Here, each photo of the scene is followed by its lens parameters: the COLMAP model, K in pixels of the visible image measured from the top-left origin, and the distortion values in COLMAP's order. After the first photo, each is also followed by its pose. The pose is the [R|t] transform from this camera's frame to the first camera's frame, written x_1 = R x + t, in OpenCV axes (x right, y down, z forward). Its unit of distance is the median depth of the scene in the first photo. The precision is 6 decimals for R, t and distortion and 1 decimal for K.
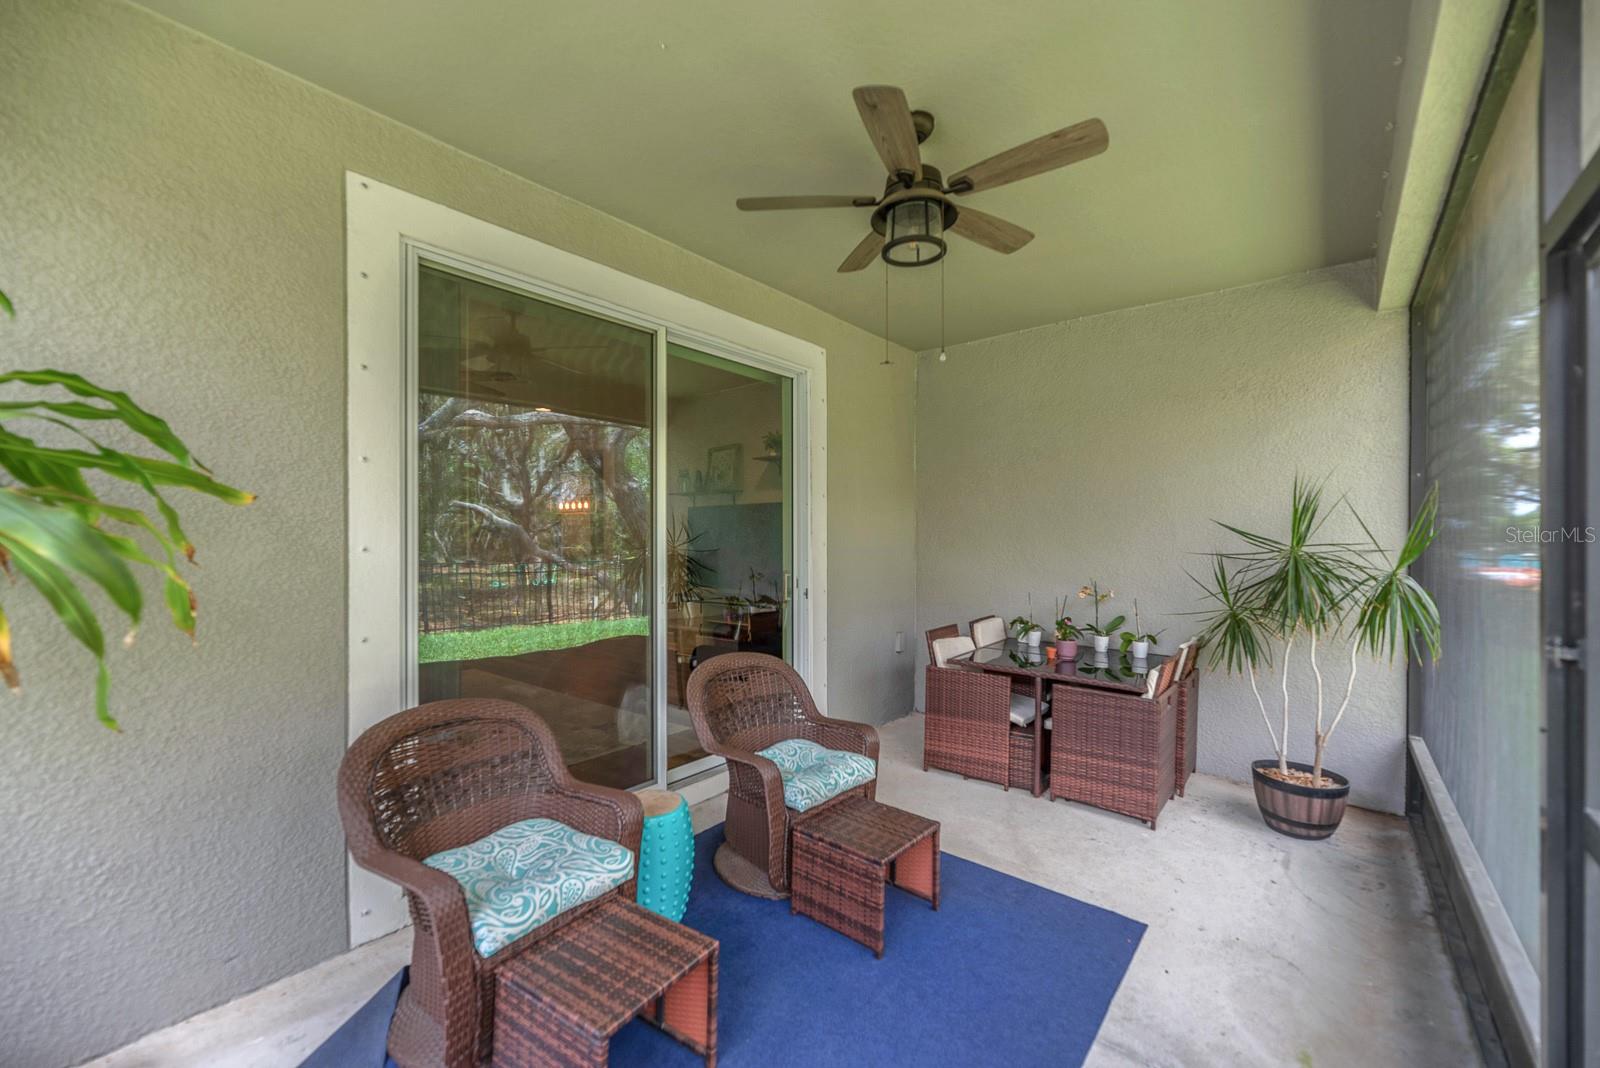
lens RADIAL K [[649.4, 0, 798.3], [0, 649.4, 539.8], [0, 0, 1]] dist [-0.000418, -0.000015]
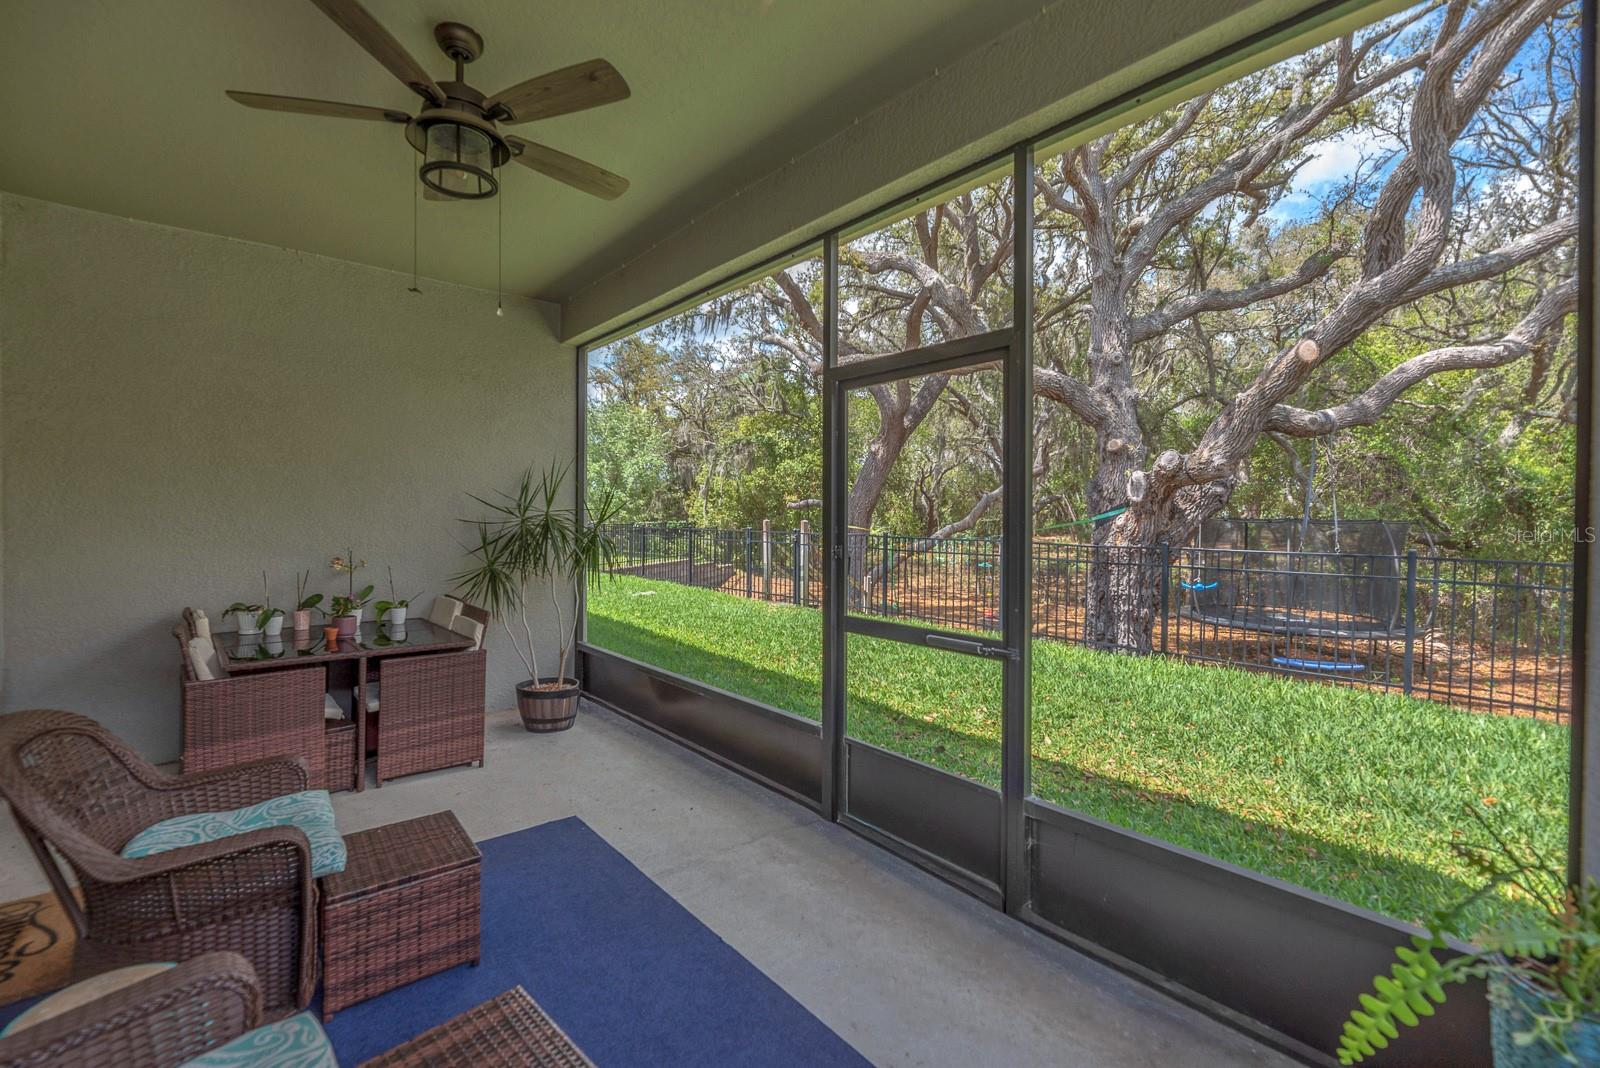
lens RADIAL K [[669.9, 0, 796.3], [0, 669.9, 512.8], [0, 0, 1]] dist [0.000726, 0.000146]
pose [[0.168456, -0.006774, 0.985686, -0.471302], [-0.005279, 0.999956, 0.007774, -0.000671], [-0.985695, -0.006513, 0.168413, 0.264044]]
